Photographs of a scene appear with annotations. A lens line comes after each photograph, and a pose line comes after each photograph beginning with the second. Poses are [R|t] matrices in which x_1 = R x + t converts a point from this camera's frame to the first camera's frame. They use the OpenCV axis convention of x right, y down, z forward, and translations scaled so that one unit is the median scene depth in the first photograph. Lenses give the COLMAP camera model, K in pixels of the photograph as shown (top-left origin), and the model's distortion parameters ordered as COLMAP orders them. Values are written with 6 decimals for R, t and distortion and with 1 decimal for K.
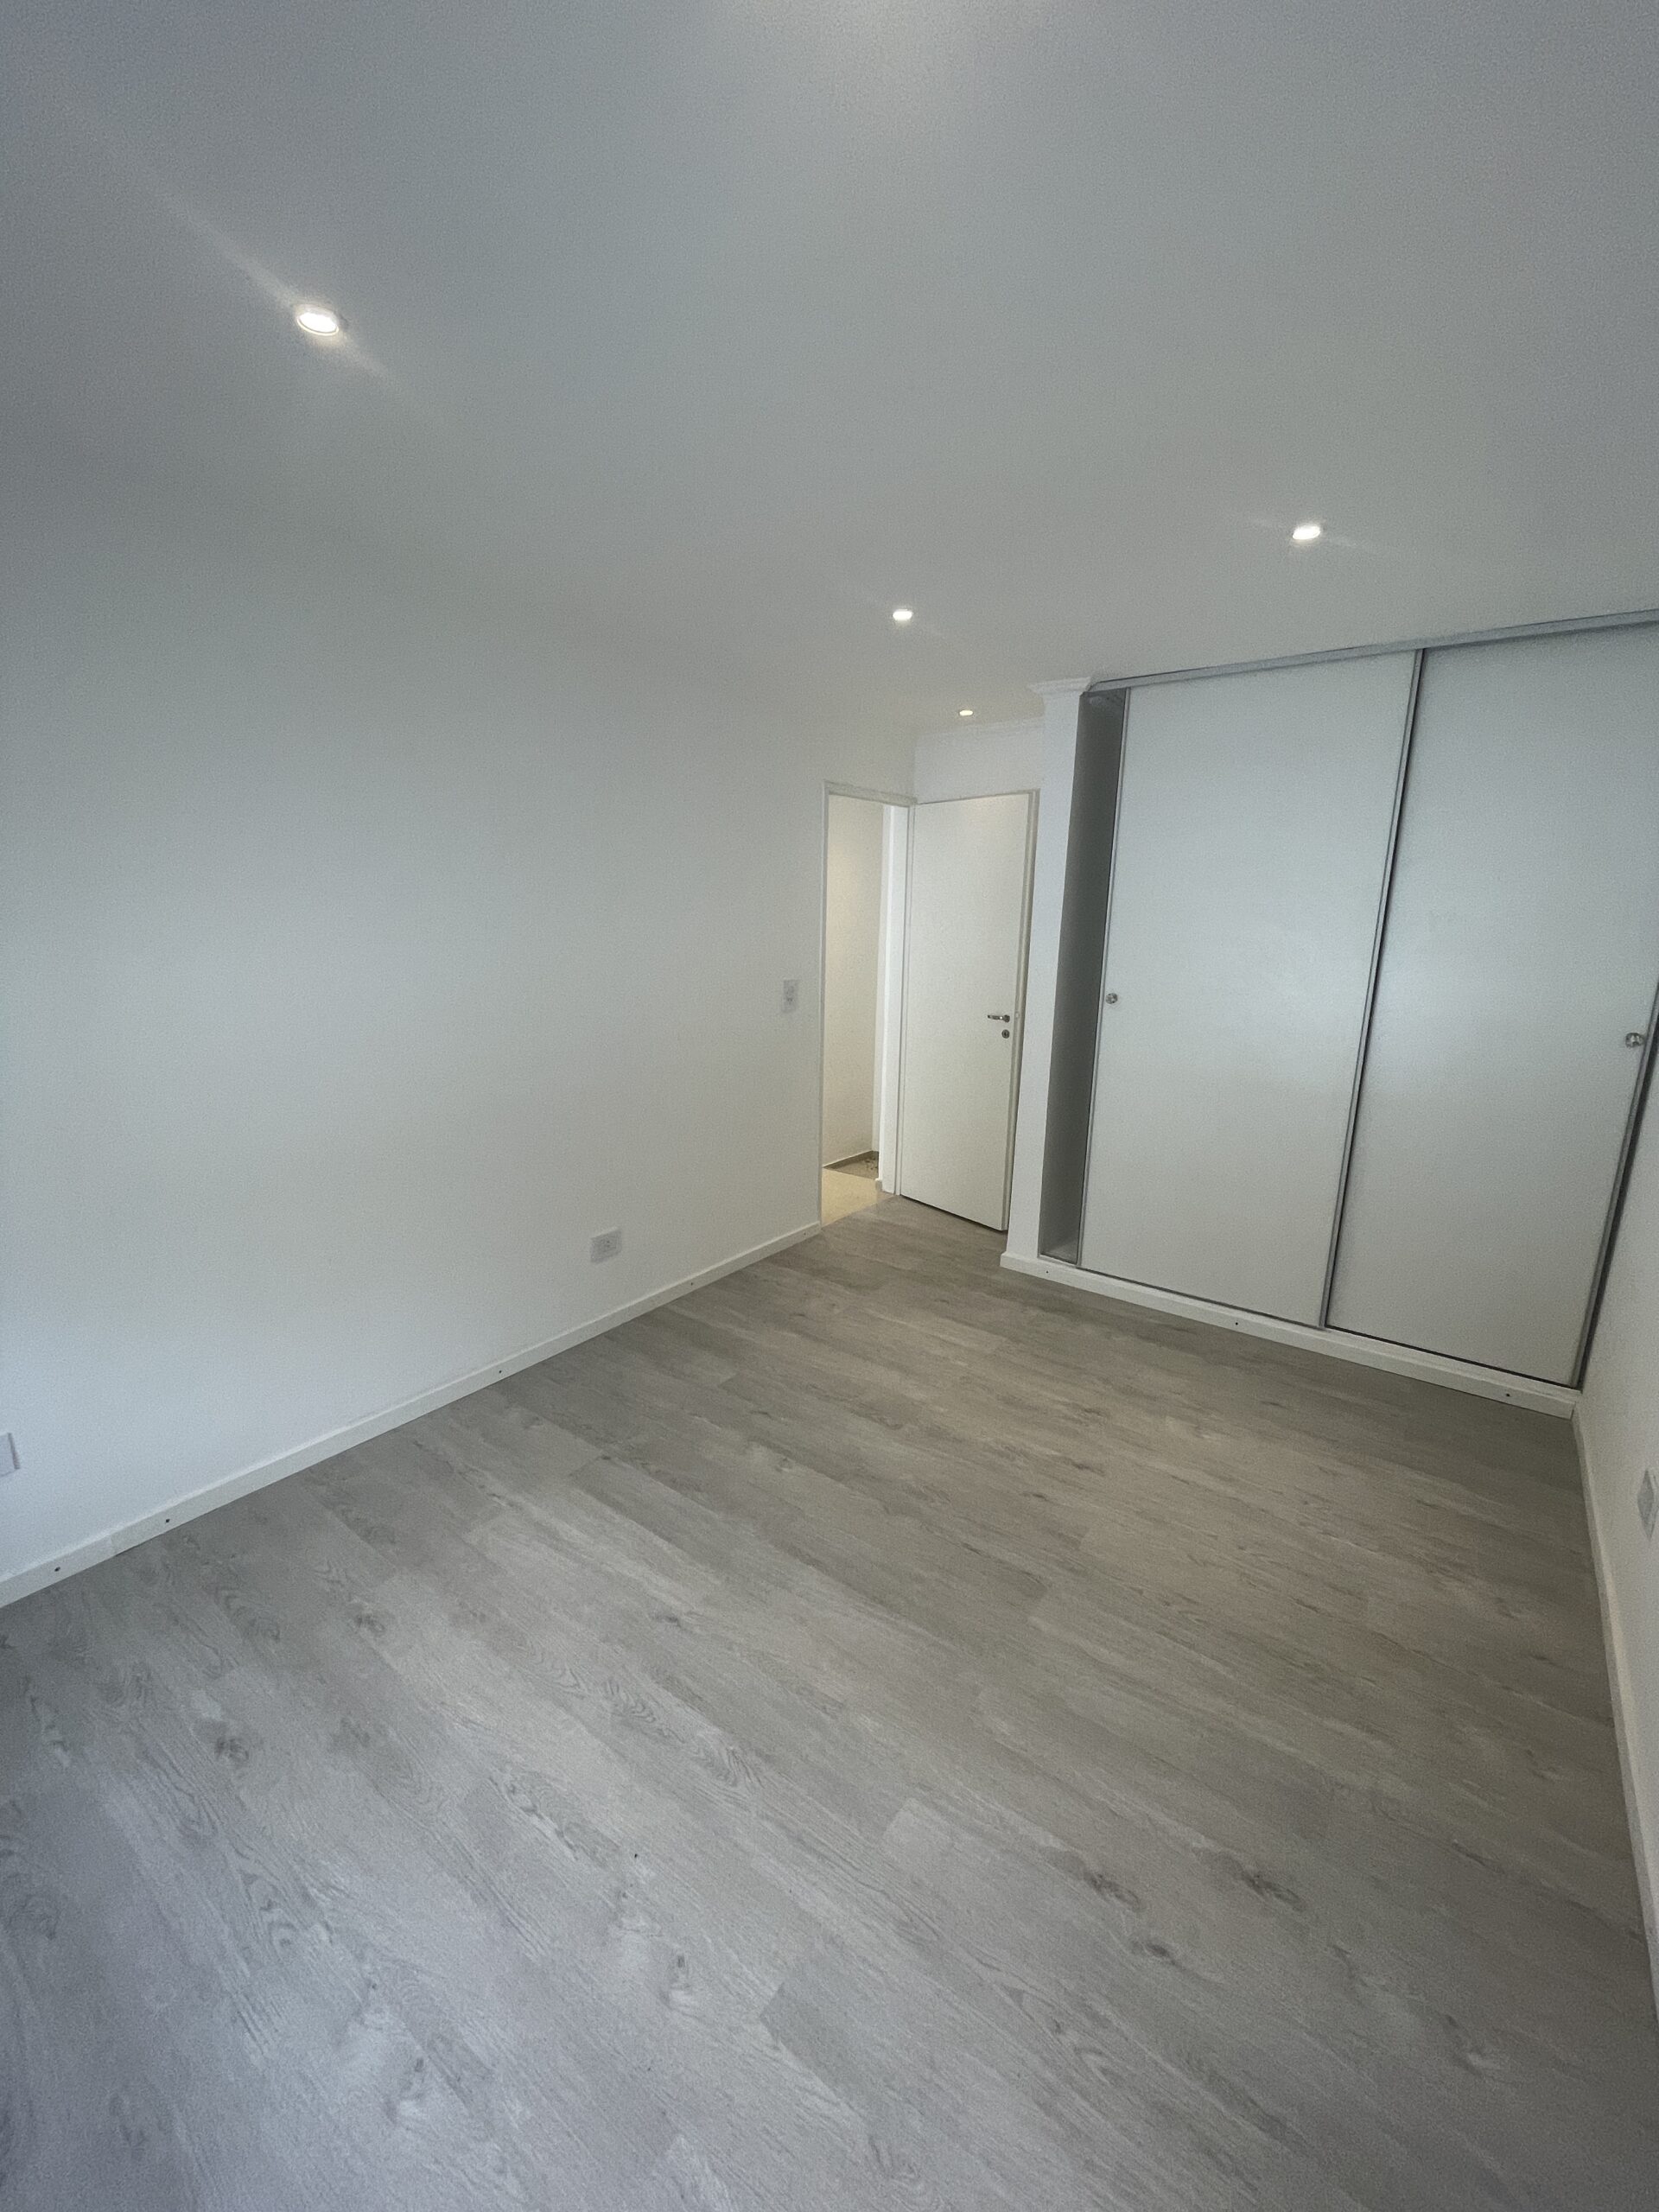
lens RADIAL K [[898.3, 0, 834.8], [0, 898.3, 1108.1], [0, 0, 1]] dist [-0.000083, 0.000153]
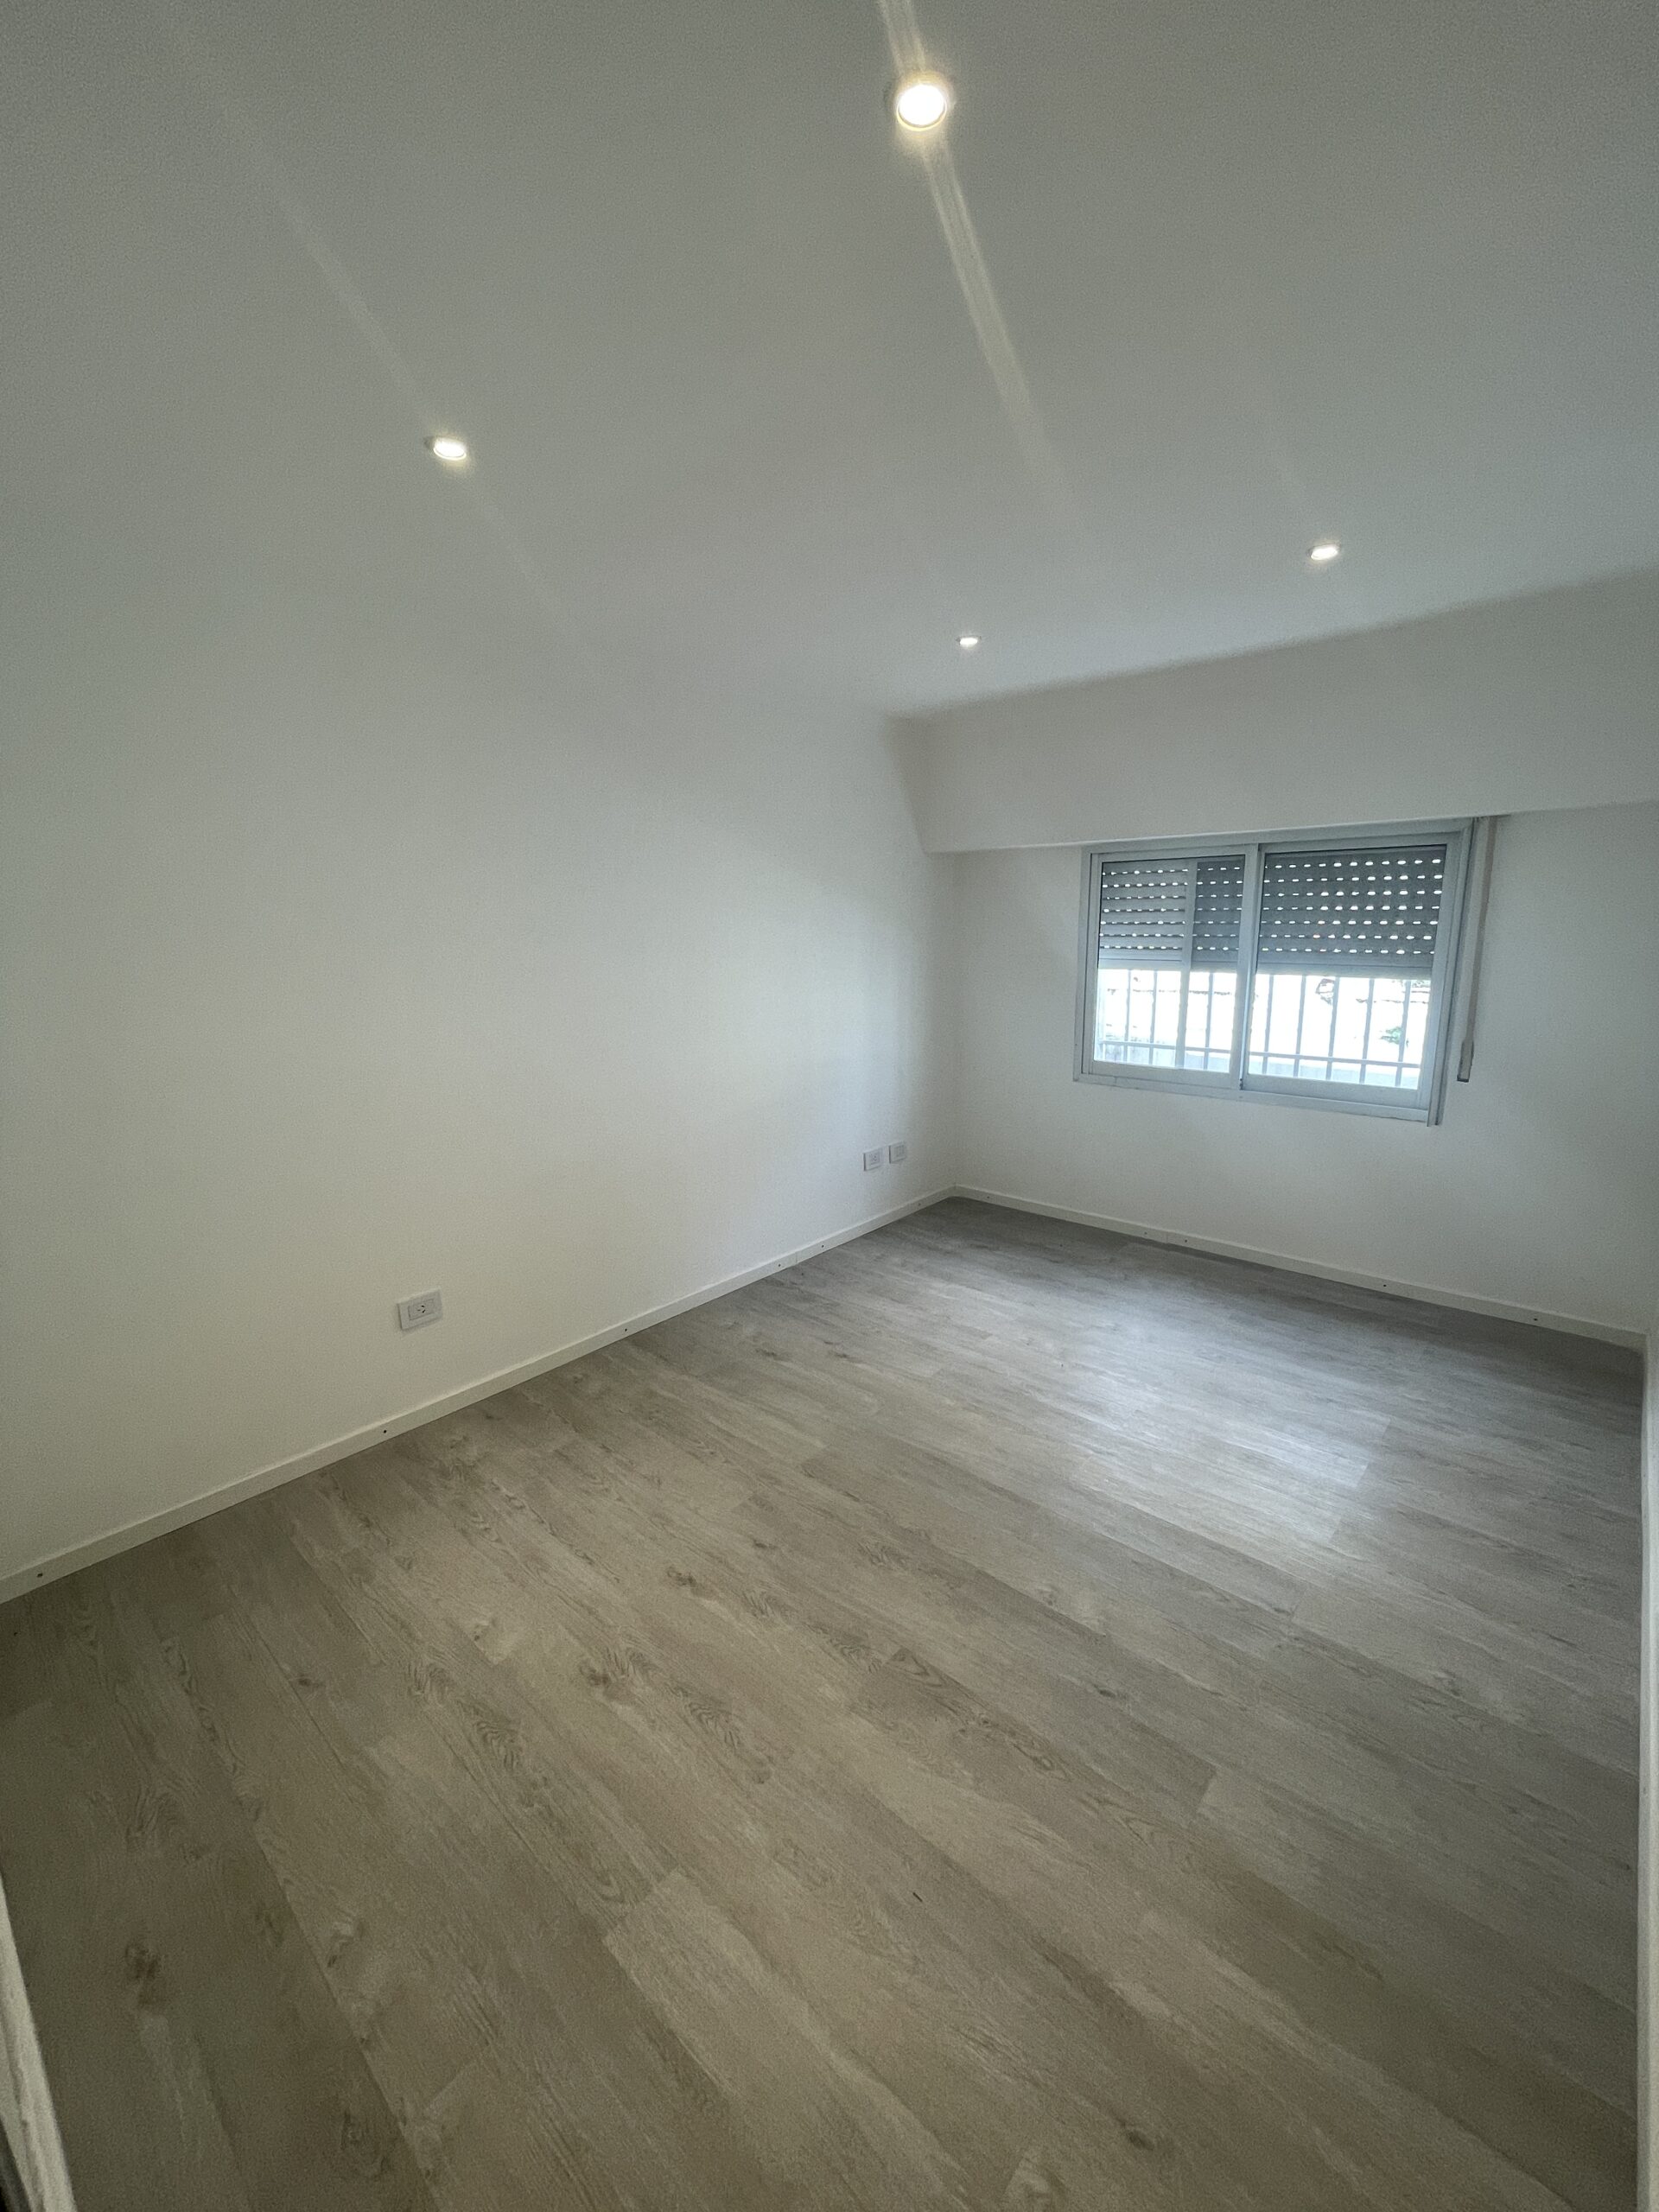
lens RADIAL K [[898.3, 0, 834.8], [0, 898.3, 1108.1], [0, 0, 1]] dist [-0.000083, 0.000153]
pose [[-0.995095, -0.020751, 0.096722, 0.068770], [0.022503, 0.904632, 0.425599, -0.358875], [-0.096329, 0.425688, -0.899728, 1.598634]]
